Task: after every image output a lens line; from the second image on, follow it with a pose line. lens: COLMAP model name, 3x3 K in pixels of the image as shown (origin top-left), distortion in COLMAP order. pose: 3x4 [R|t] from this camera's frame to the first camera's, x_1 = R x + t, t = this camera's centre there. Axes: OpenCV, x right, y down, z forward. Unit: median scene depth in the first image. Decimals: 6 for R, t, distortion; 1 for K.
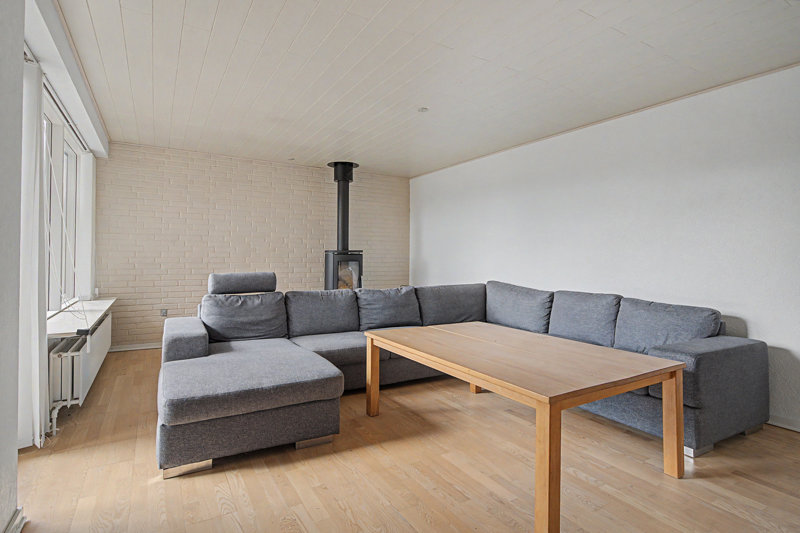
lens RADIAL K [[411.8, 0, 400.0], [0, 411.8, 265.4], [0, 0, 1]] dist [-0.002256, -0.000607]
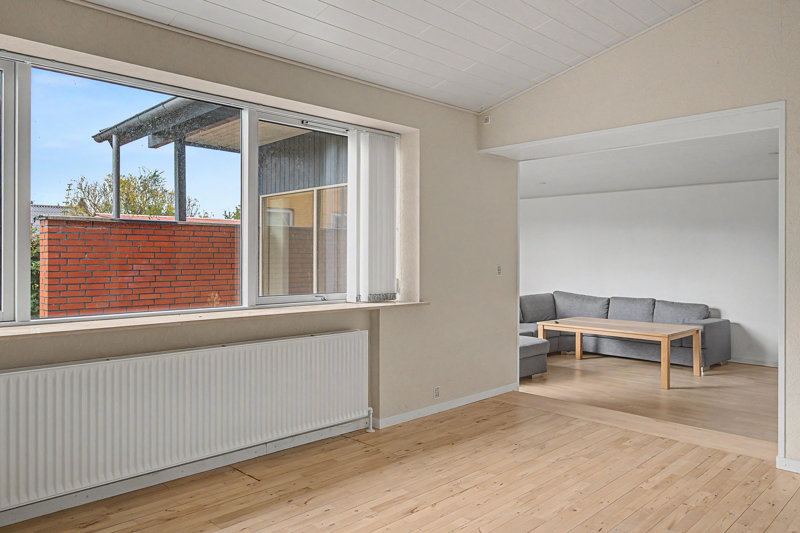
lens RADIAL K [[574.7, 0, 398.1], [0, 574.7, 261.9], [0, 0, 1]] dist [0.009511, 0.001759]
pose [[0.971098, -0.007512, 0.238562, -1.105385], [0.010026, 0.999906, -0.009327, -0.071647], [-0.238470, 0.011450, 0.971082, -1.109949]]
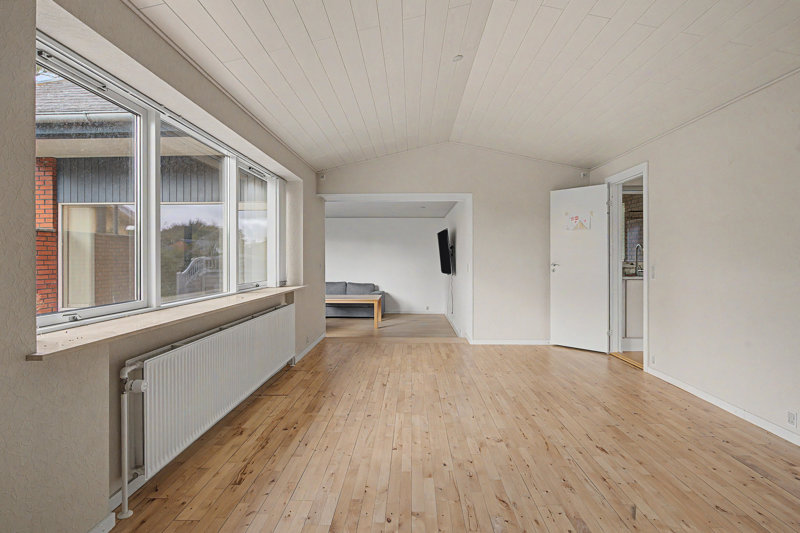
lens RADIAL K [[416.7, 0, 395.5], [0, 416.7, 263.0], [0, 0, 1]] dist [-0.001119, -0.000056]
pose [[0.549985, -0.017158, 0.834998, -1.840165], [0.023843, 0.999704, 0.004838, -0.074165], [-0.834834, 0.017248, 0.550231, -0.995561]]
